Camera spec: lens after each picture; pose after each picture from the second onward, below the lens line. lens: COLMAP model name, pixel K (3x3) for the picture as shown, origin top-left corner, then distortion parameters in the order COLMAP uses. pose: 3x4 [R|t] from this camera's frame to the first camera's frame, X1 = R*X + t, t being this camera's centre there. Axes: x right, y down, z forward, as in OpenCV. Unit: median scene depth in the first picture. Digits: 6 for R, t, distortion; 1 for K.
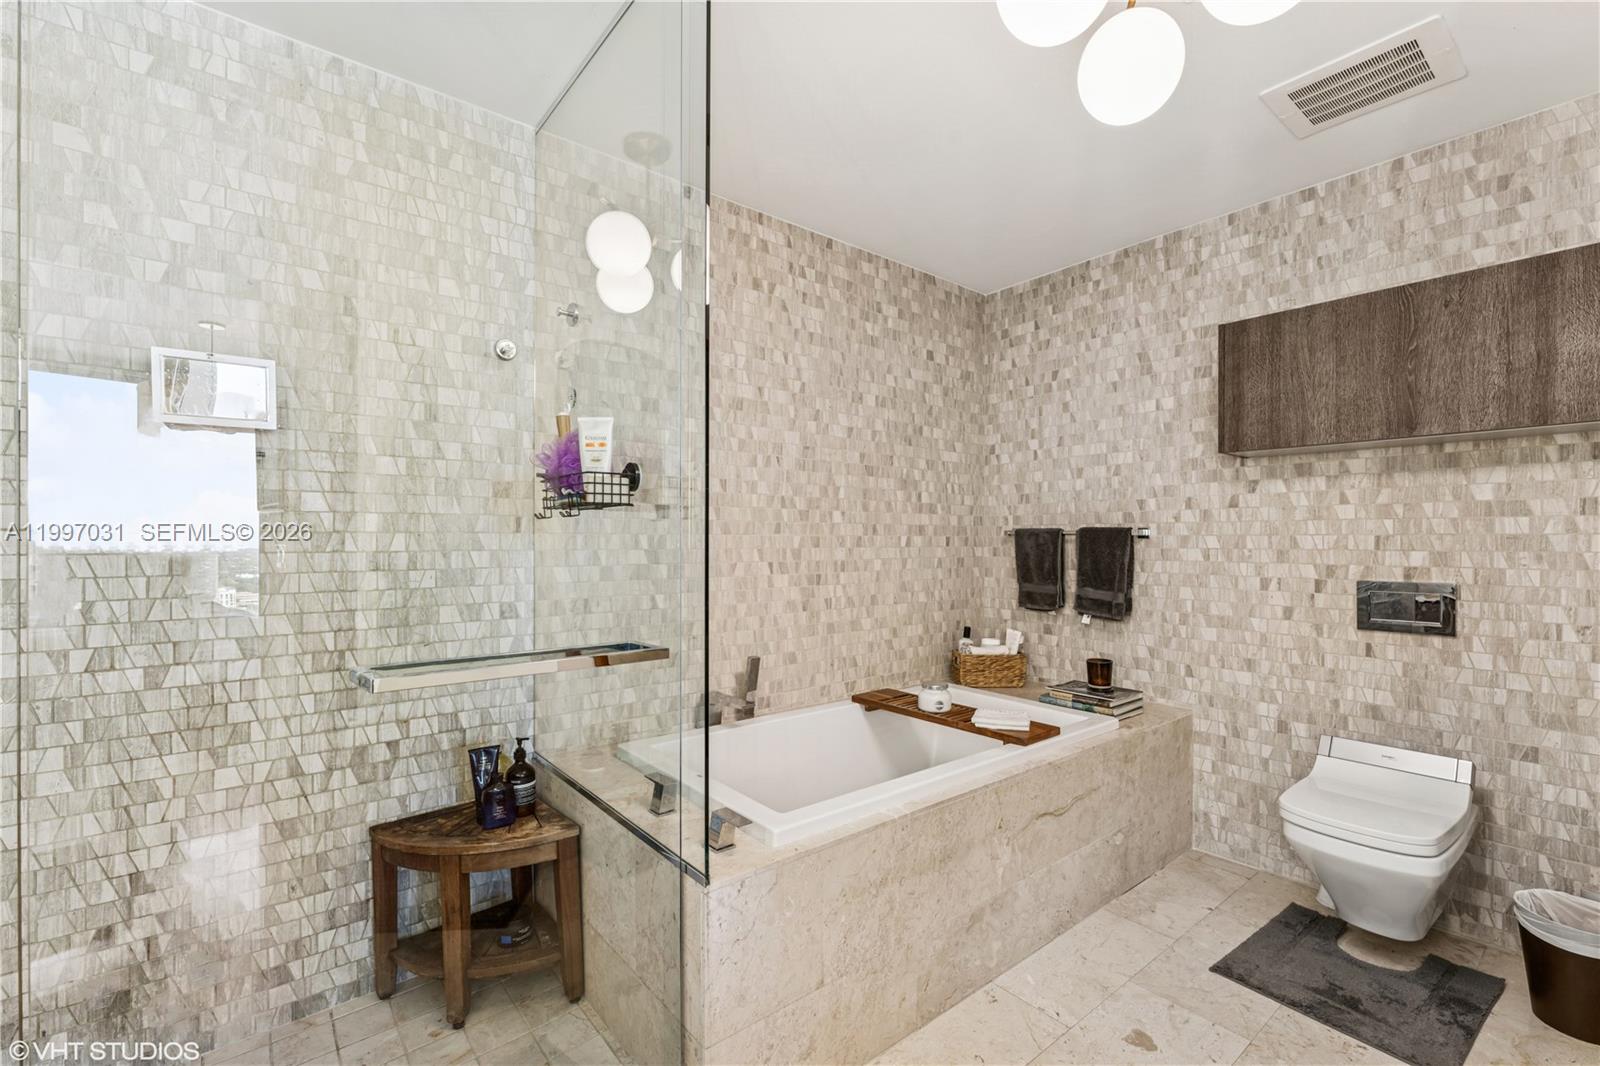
lens RADIAL K [[692.9, 0, 802.1], [0, 692.9, 545.2], [0, 0, 1]] dist [-0.006675, 0.003101]
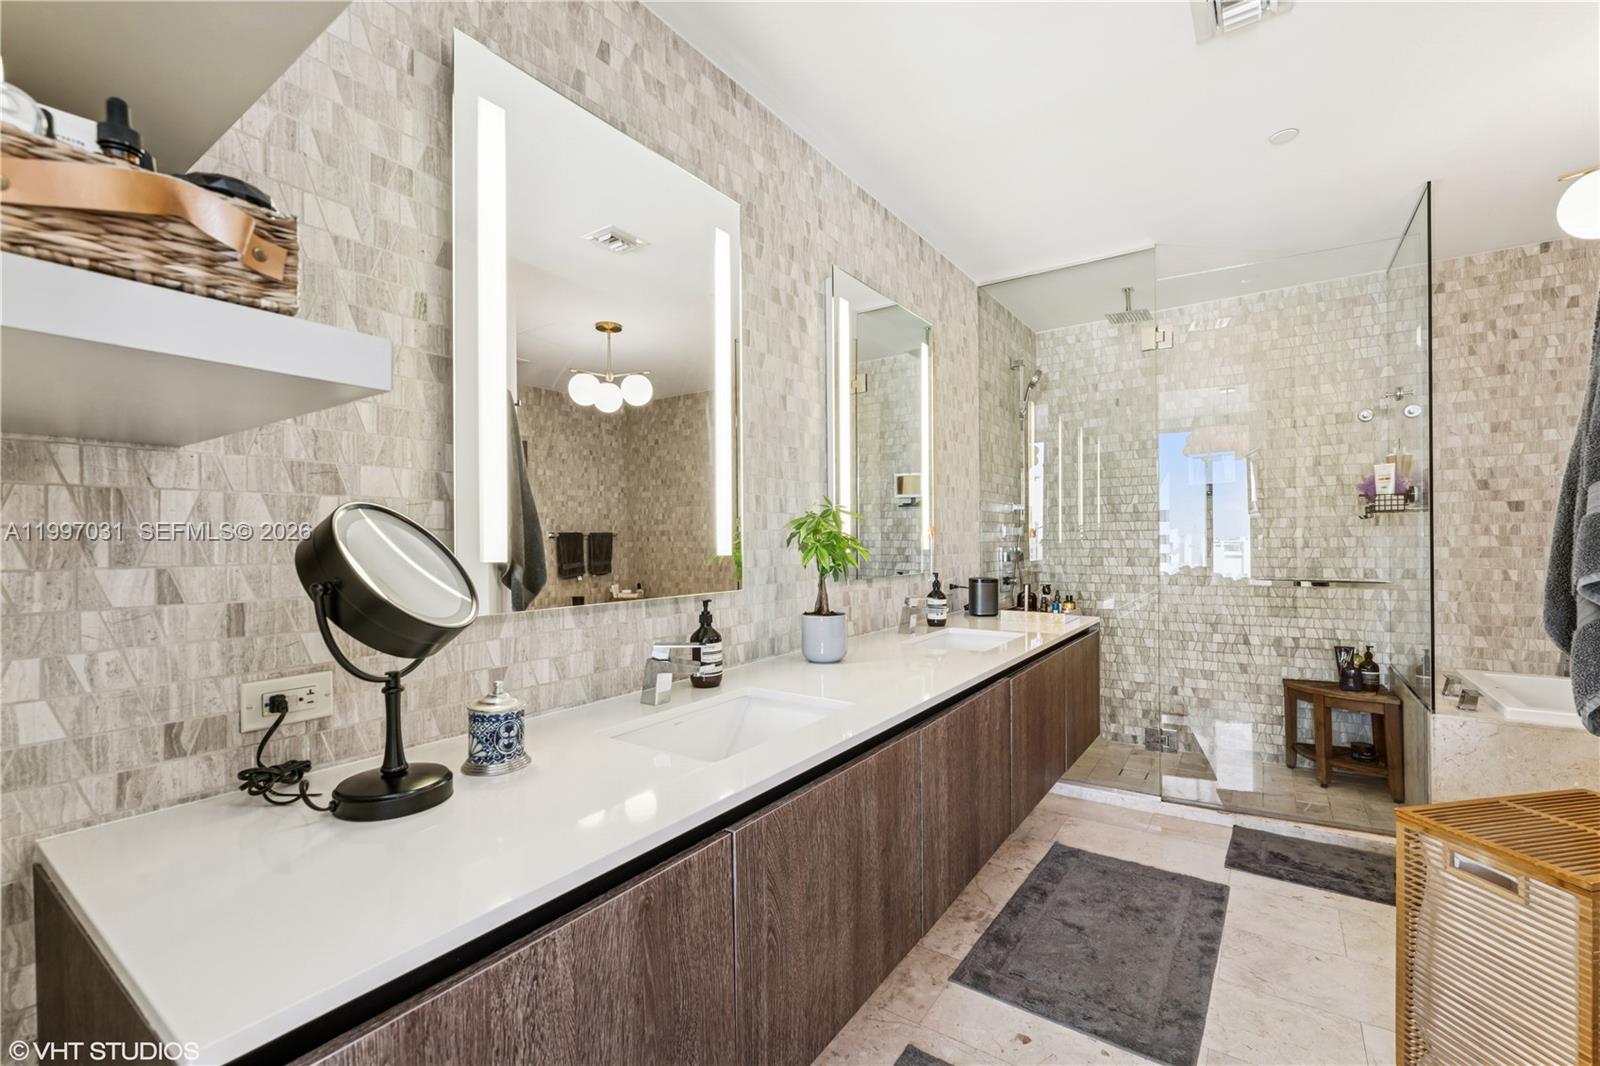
lens RADIAL K [[692.9, 0, 806.8], [0, 692.9, 538.3], [0, 0, 1]] dist [-0.006675, 0.003101]
pose [[0.295057, -0.004951, -0.955467, 0.816480], [0.009157, 0.999955, -0.002354, 0.003006], [0.955436, -0.008055, 0.295089, -0.830251]]
